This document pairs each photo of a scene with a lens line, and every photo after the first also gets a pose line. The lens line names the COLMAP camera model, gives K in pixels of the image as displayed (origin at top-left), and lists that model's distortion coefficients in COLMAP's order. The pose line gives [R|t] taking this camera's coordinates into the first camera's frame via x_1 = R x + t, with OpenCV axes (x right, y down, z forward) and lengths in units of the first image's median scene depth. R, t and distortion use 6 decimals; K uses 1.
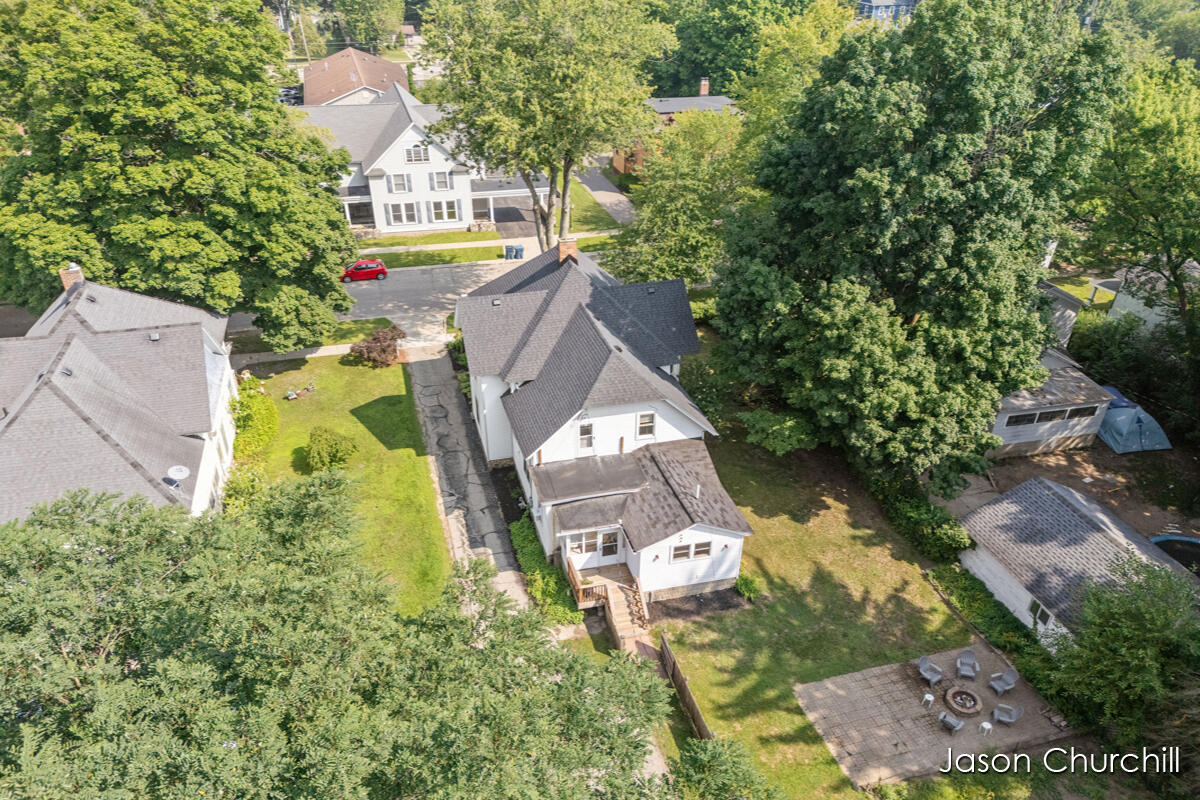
lens RADIAL K [[919.3, 0, 600.3], [0, 919.3, 405.2], [0, 0, 1]] dist [0.043937, -0.032344]
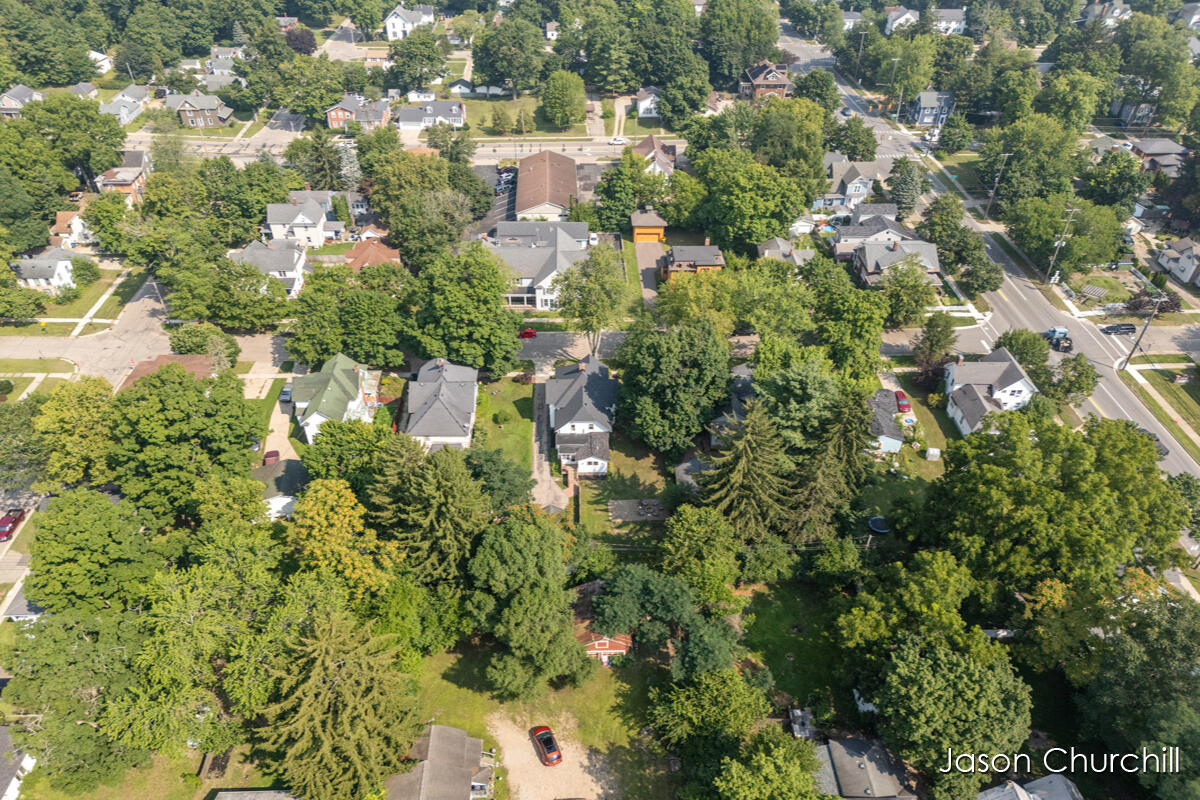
lens RADIAL K [[919.3, 0, 602.0], [0, 919.3, 396.5], [0, 0, 1]] dist [0.043937, -0.032344]
pose [[0.973910, 0.135338, -0.182160, 0.717166], [-0.118331, 0.987799, 0.101243, -0.454007], [0.193639, -0.077047, 0.978043, -2.420613]]
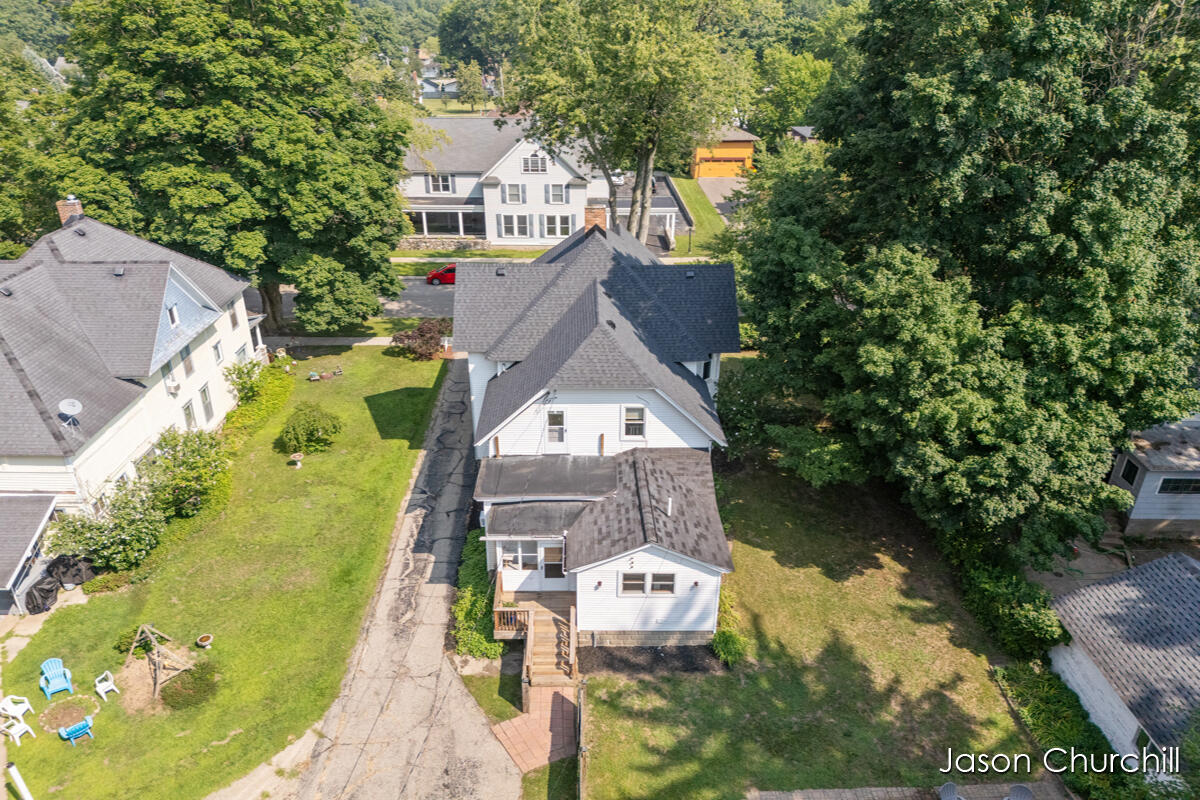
lens RADIAL K [[919.3, 0, 600.7], [0, 919.3, 399.4], [0, 0, 1]] dist [0.043937, -0.032344]
pose [[0.971303, 0.098574, -0.216458, 0.190723], [-0.118119, 0.989831, -0.079268, 0.068085], [0.206443, 0.102561, 0.973069, 0.228714]]
